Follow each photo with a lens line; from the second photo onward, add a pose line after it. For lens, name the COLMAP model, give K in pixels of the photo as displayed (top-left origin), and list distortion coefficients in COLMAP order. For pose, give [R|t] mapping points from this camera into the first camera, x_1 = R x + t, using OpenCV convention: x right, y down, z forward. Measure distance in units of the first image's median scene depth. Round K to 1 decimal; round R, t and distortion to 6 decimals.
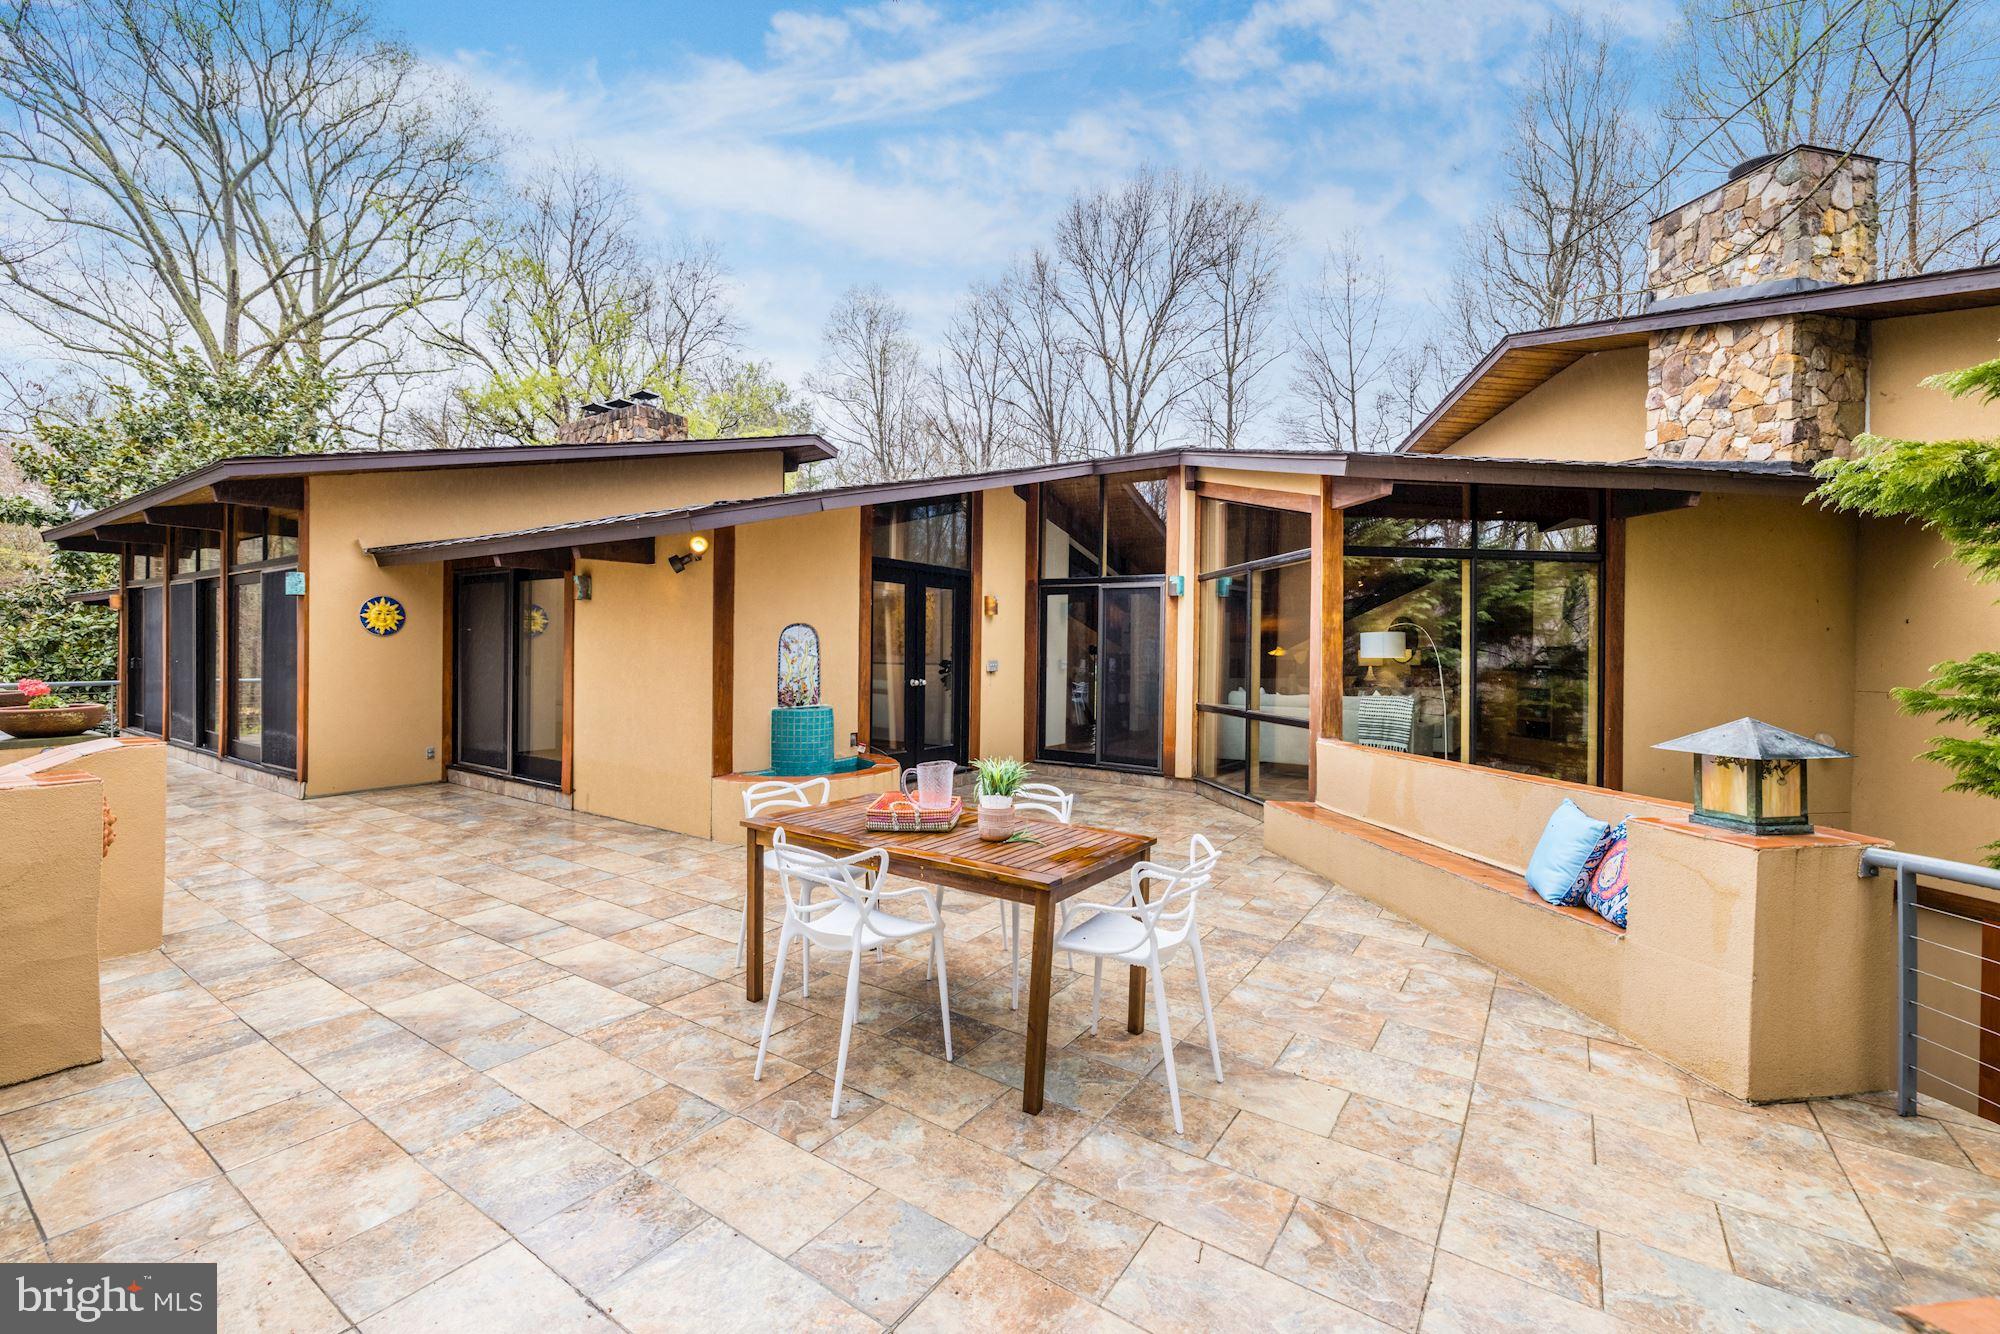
lens RADIAL K [[860.6, 0, 989.6], [0, 860.6, 645.7], [0, 0, 1]] dist [-0.011723, 0.001350]
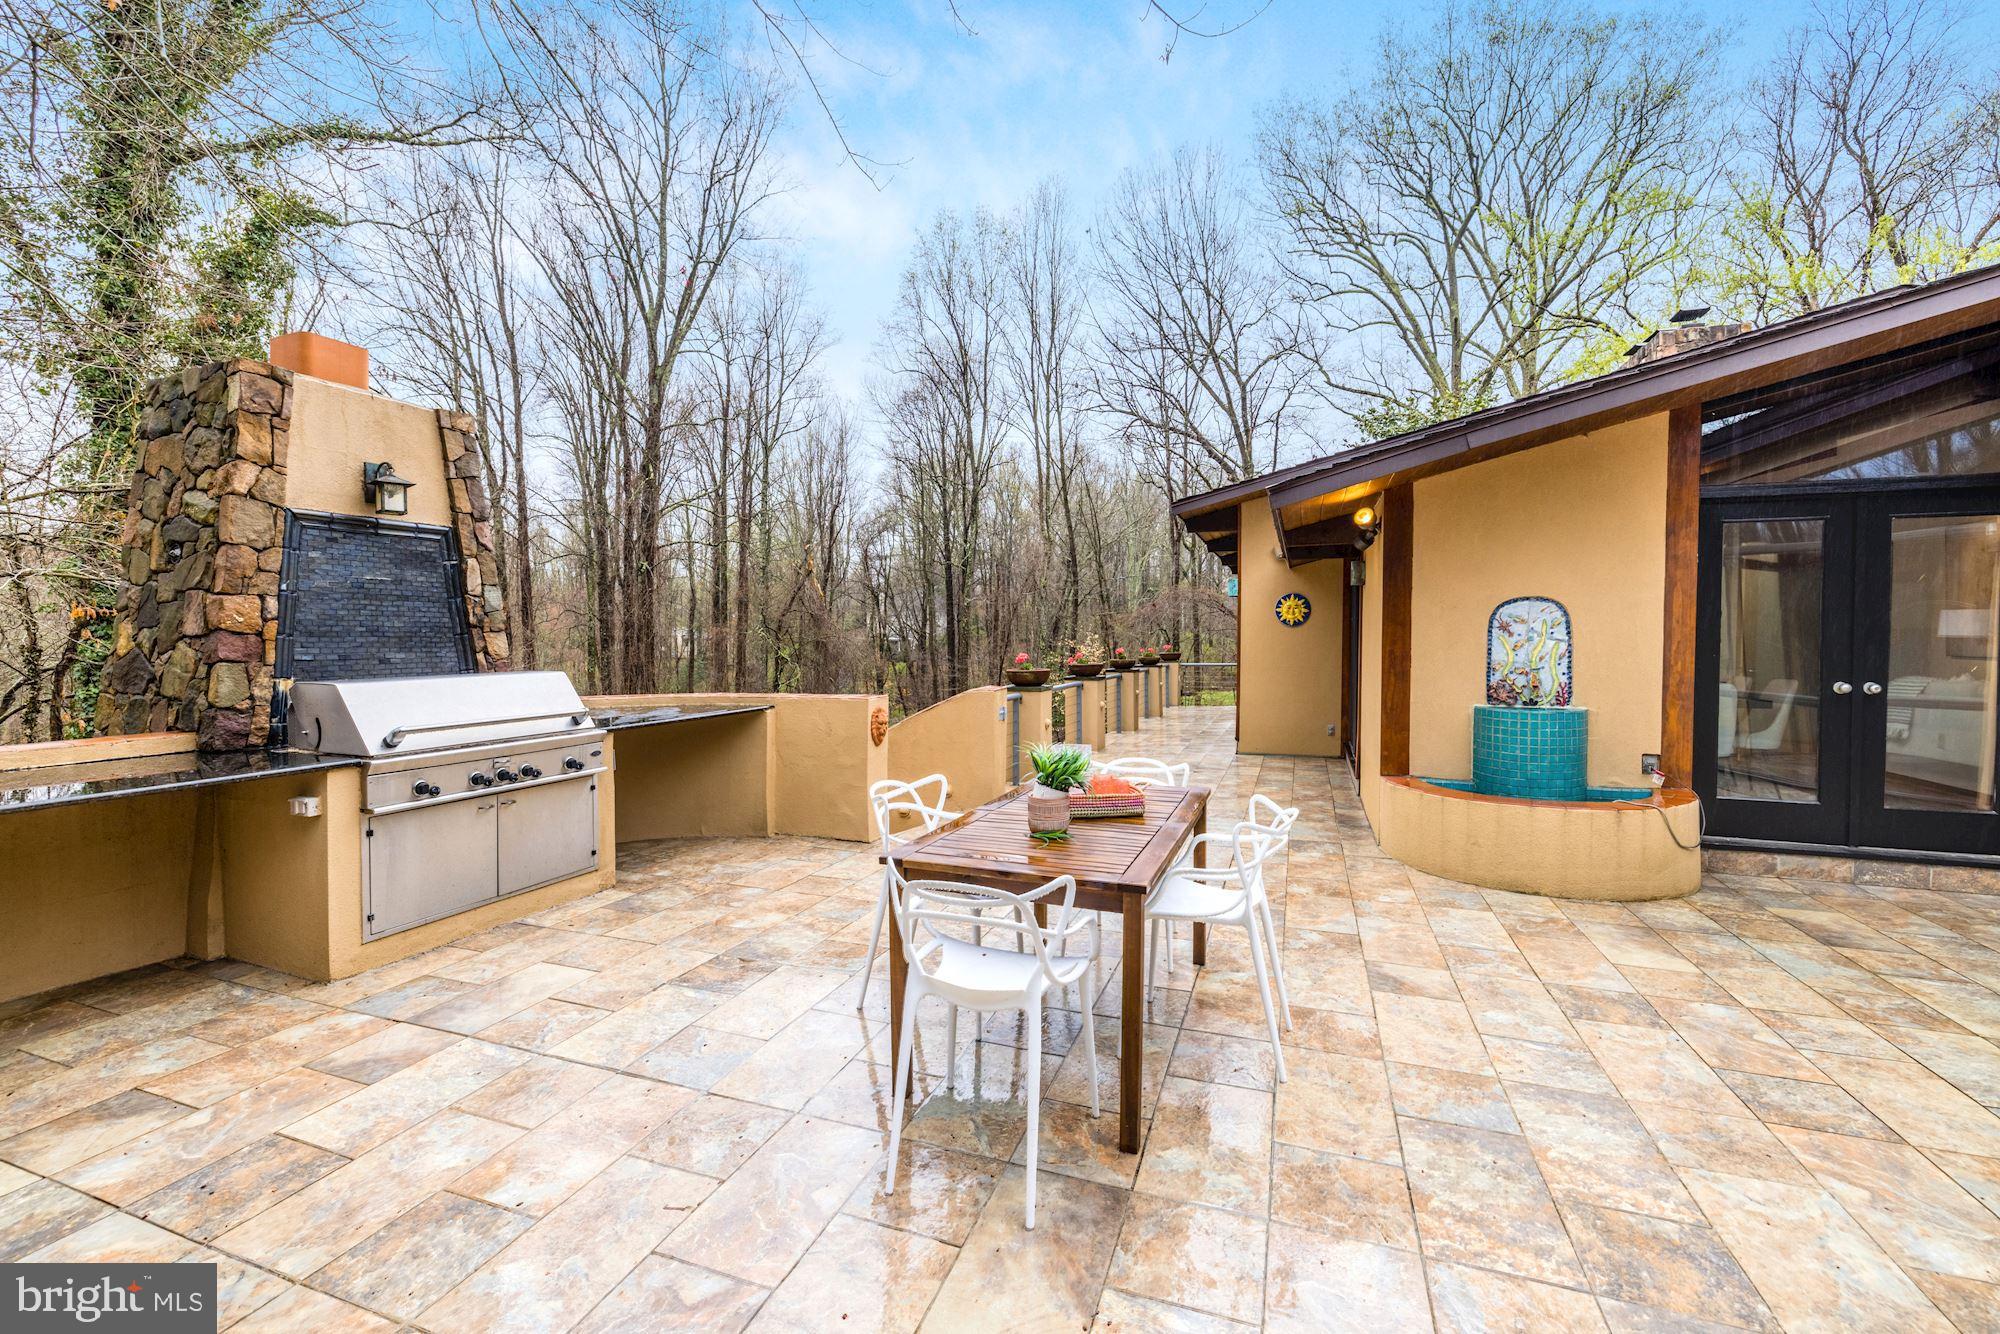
lens RADIAL K [[860.6, 0, 961.7], [0, 860.6, 655.1], [0, 0, 1]] dist [-0.011723, 0.001350]
pose [[0.218968, 0.012766, -0.975648, 0.348534], [0.000043, 0.999914, 0.013093, 0.012879], [0.975732, -0.002909, 0.218949, 0.298554]]
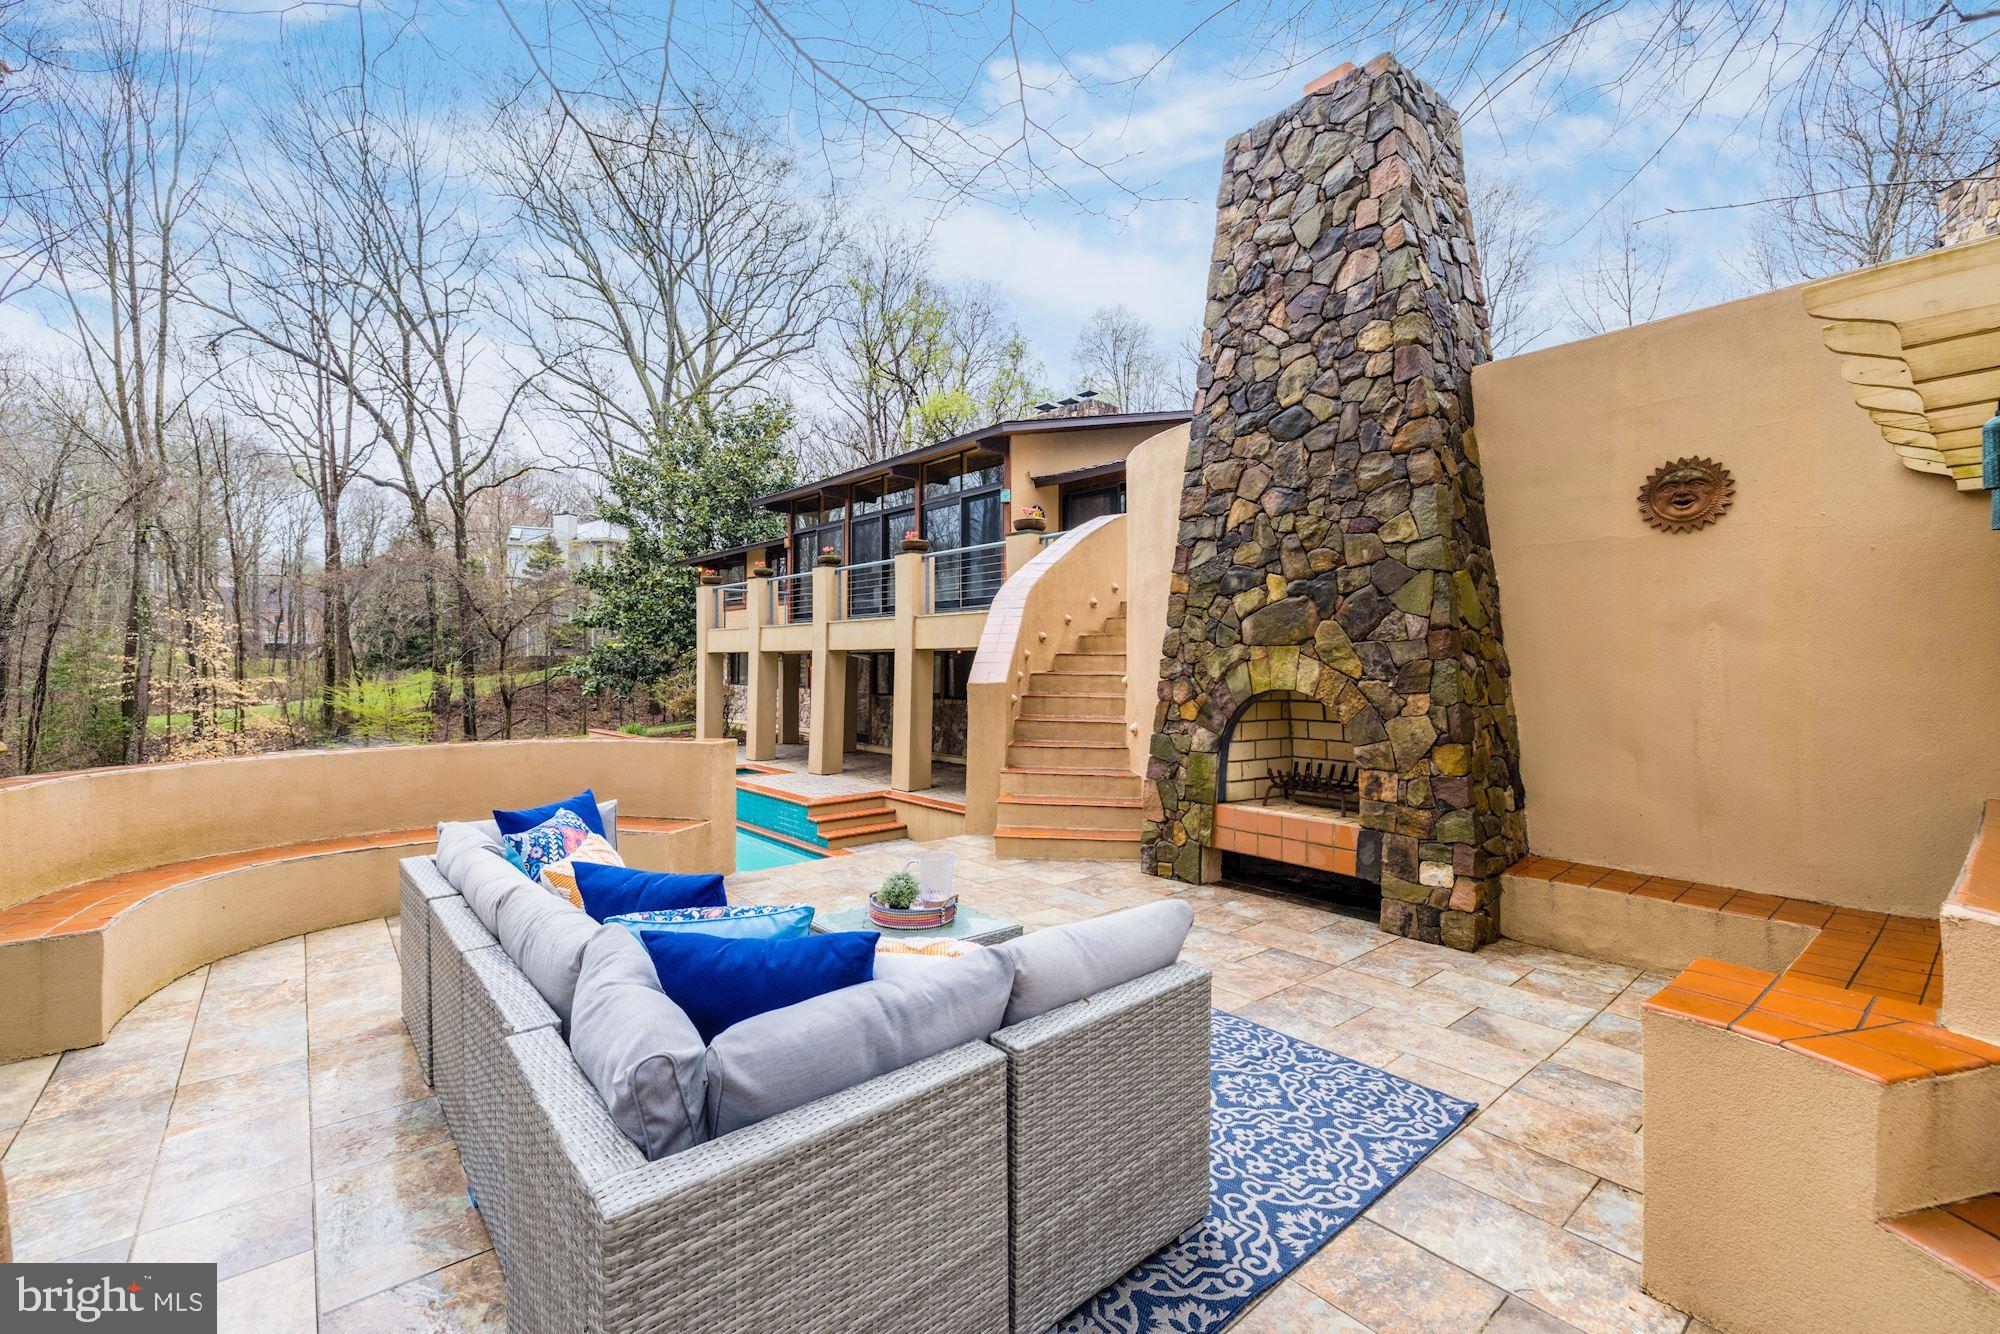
lens RADIAL K [[860.6, 0, 961.4], [0, 860.6, 663.3], [0, 0, 1]] dist [-0.011723, 0.001350]
pose [[0.969268, -0.006477, -0.245923, -0.425314], [0.005178, 0.999969, -0.005927, 0.267529], [0.245954, 0.004472, 0.969271, -0.710253]]
